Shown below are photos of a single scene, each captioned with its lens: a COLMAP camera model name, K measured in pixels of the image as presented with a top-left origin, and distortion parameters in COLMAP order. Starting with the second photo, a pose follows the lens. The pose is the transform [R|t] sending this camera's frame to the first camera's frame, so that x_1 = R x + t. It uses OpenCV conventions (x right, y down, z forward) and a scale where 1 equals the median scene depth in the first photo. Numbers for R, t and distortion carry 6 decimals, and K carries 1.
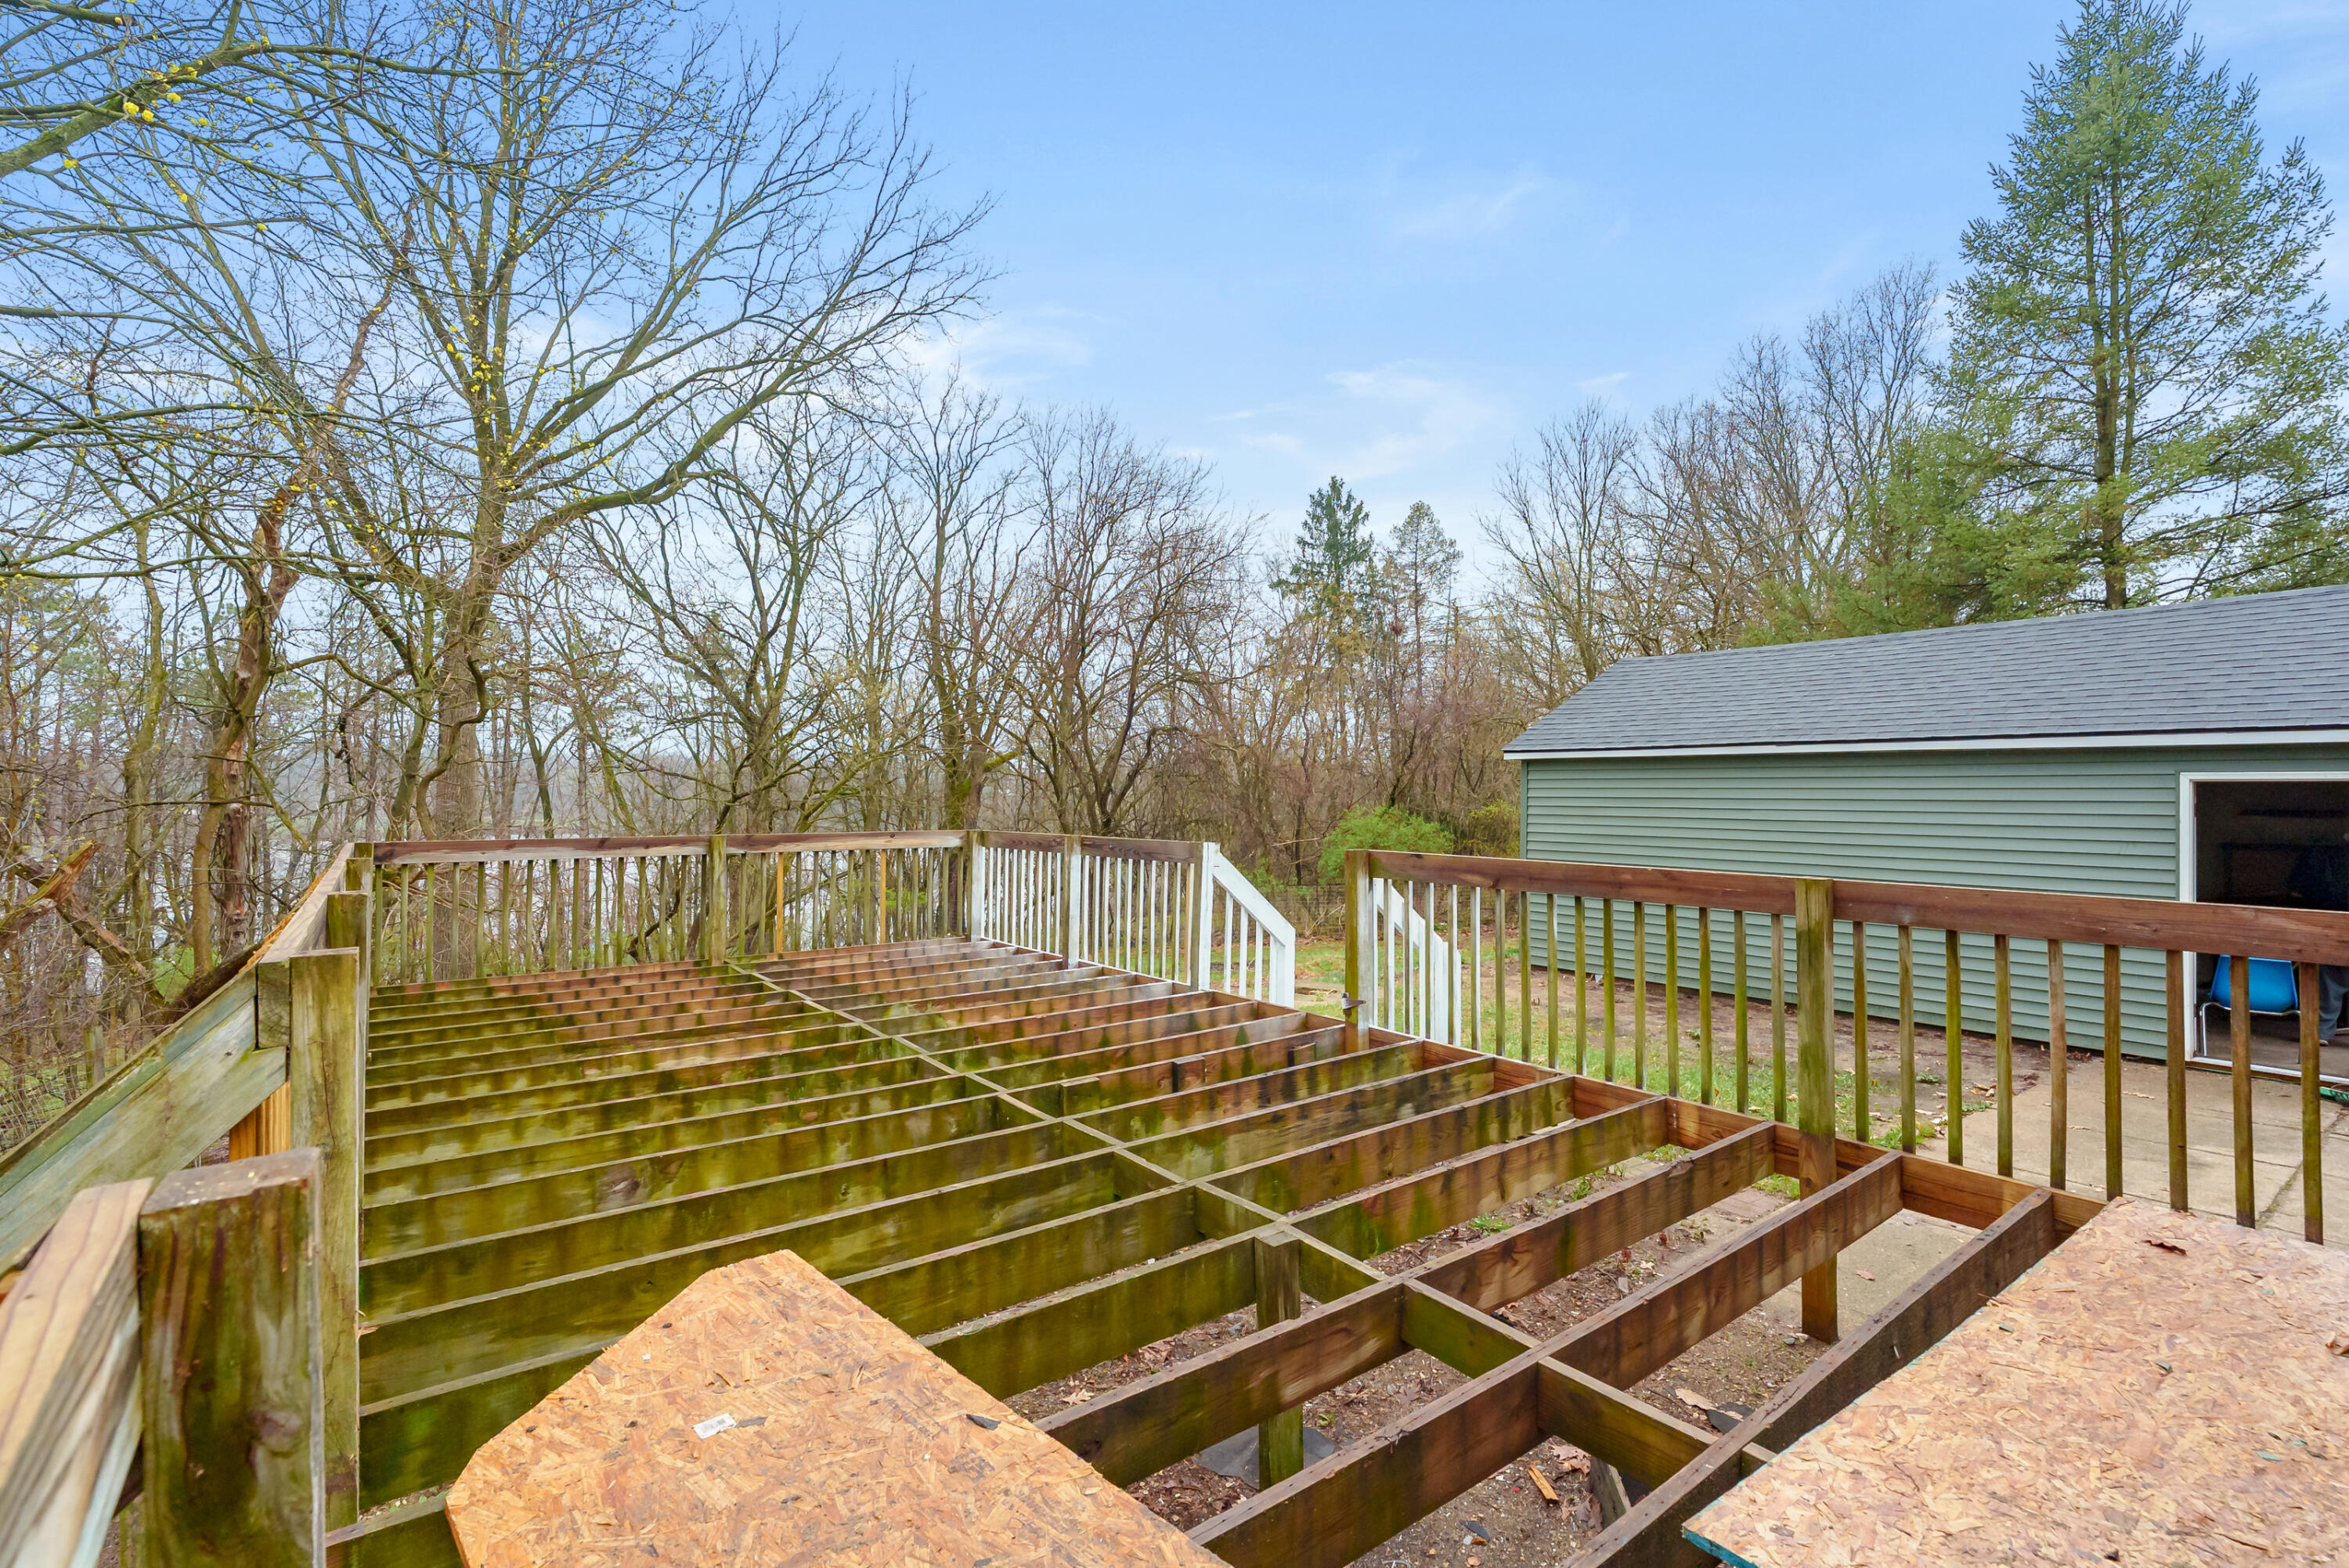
lens RADIAL K [[1091.8, 0, 1173.6], [0, 1091.8, 792.6], [0, 0, 1]] dist [0.004160, 0.003489]
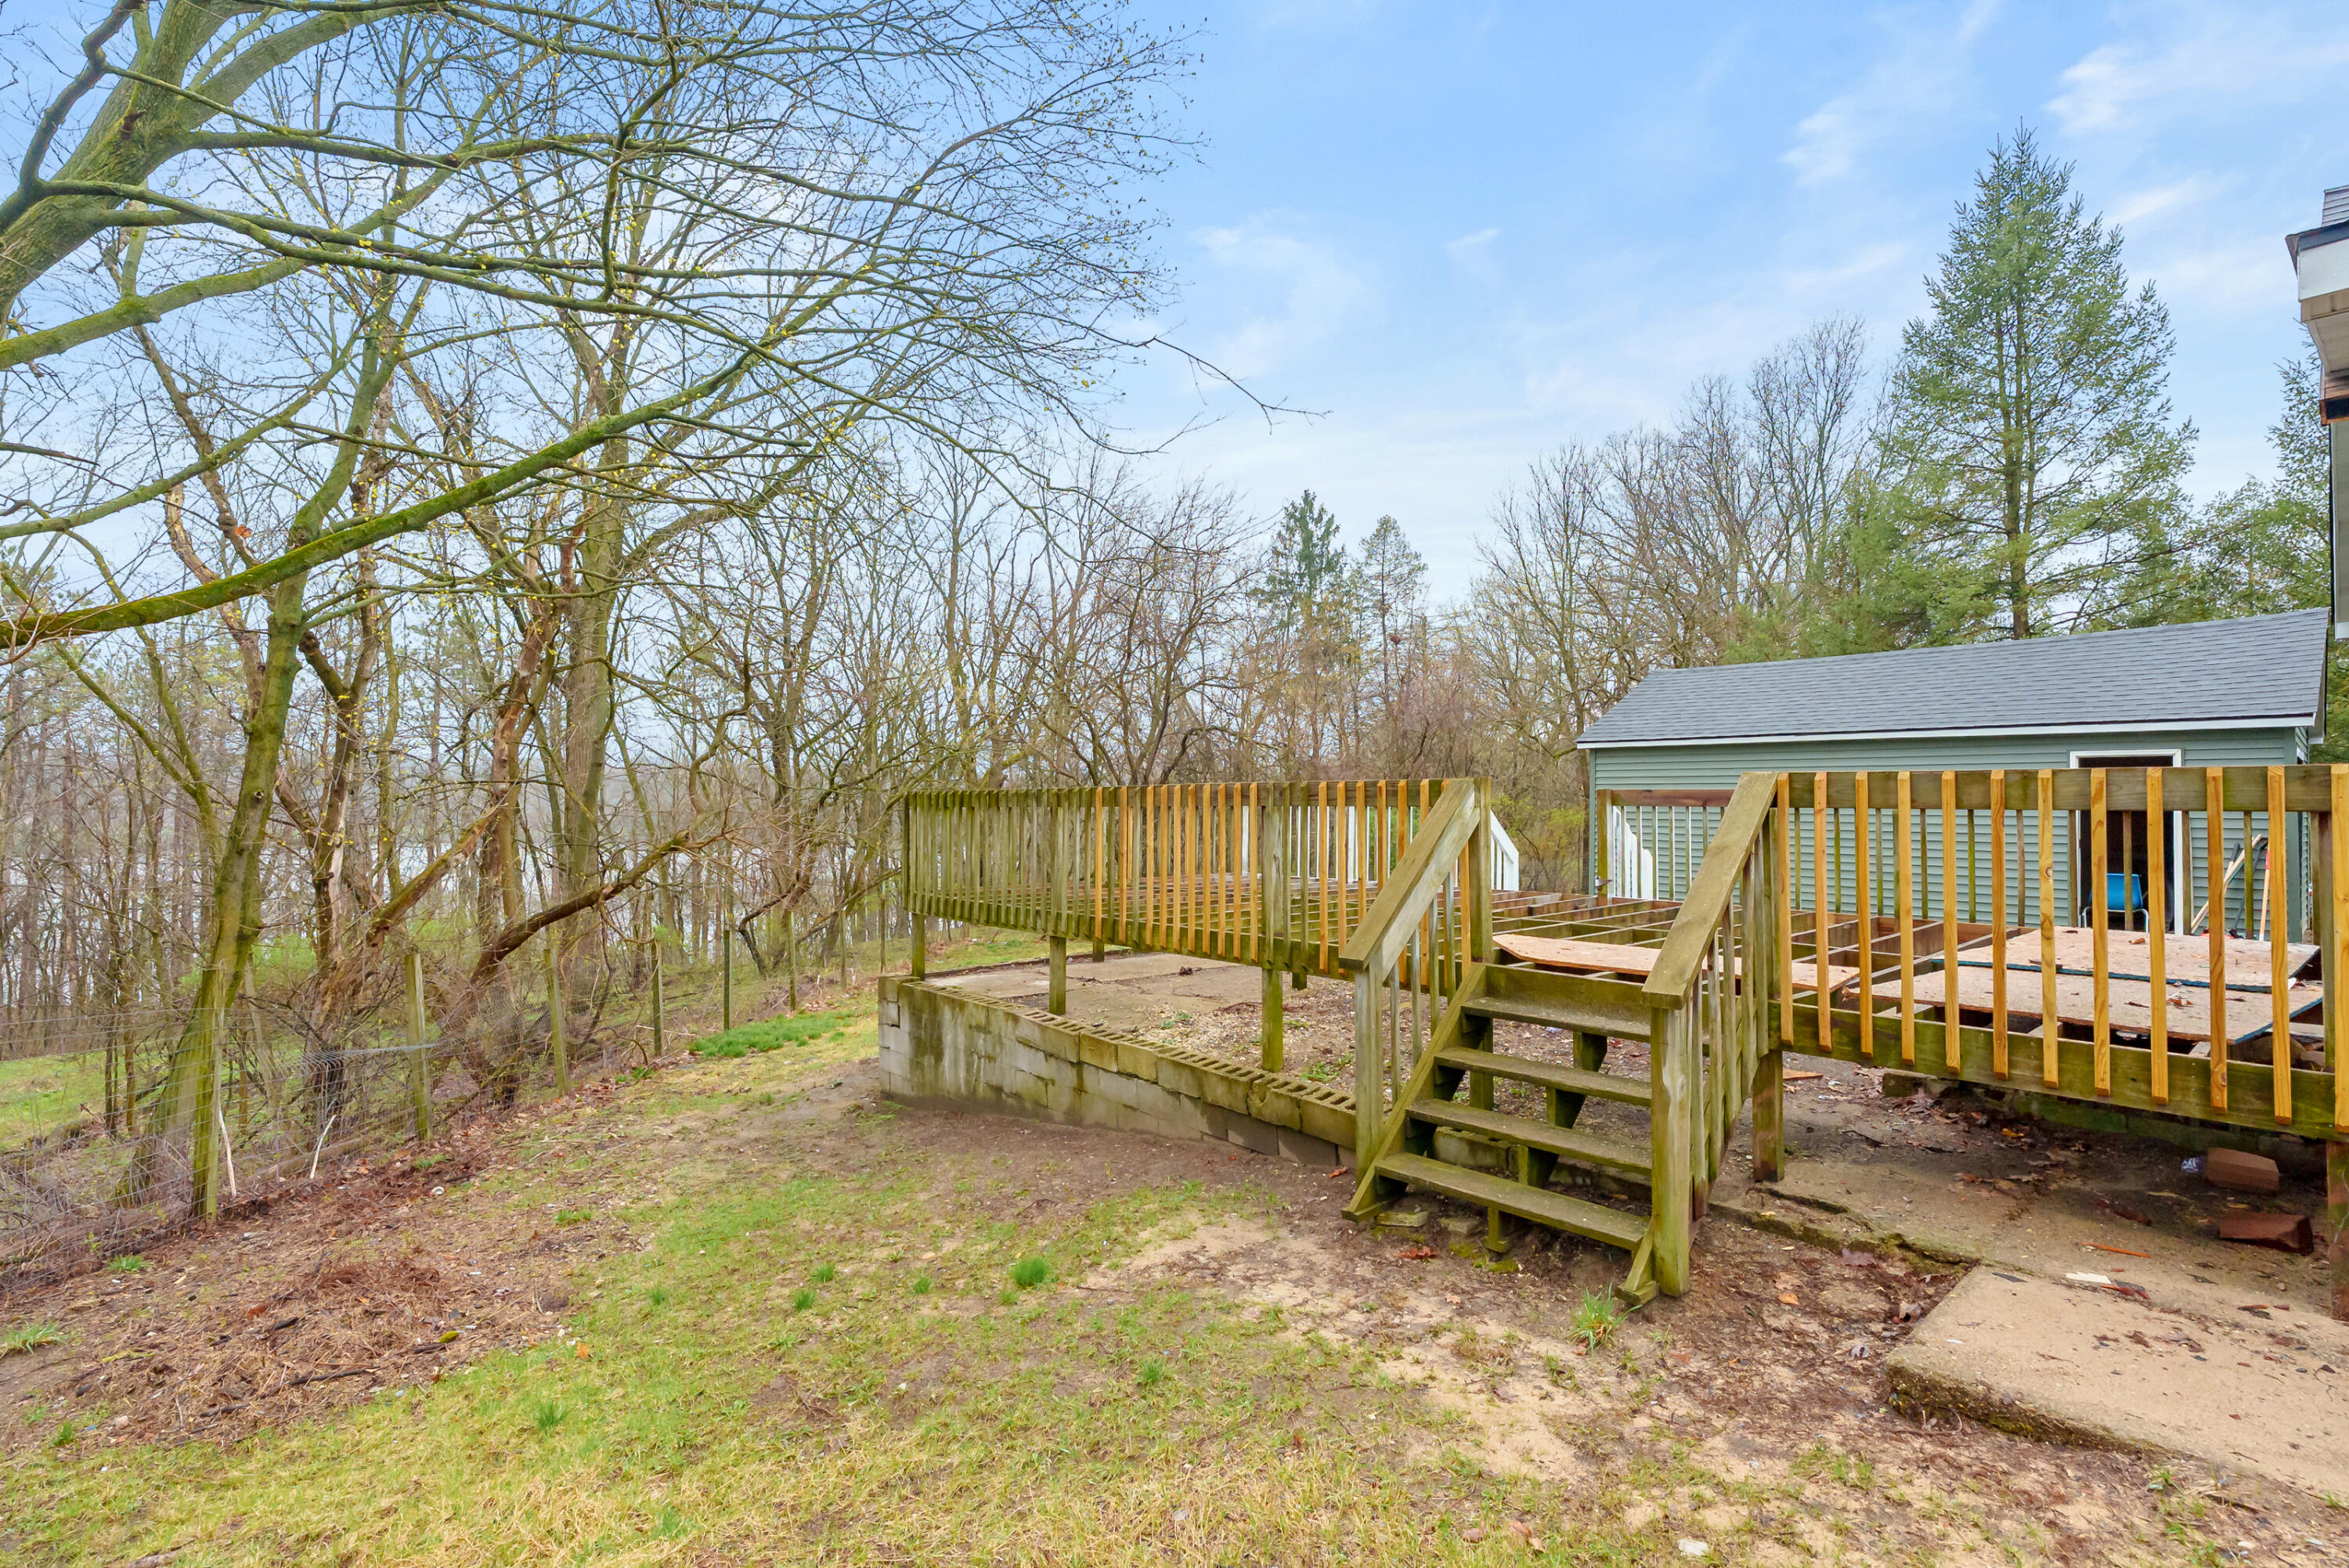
lens RADIAL K [[1091.8, 0, 1183.9], [0, 1091.8, 798.1], [0, 0, 1]] dist [0.004160, 0.003489]
pose [[0.997856, -0.000807, 0.065438, -0.184906], [0.000657, 0.999997, 0.002318, 0.019674], [-0.065440, -0.002270, 0.997854, -0.197669]]
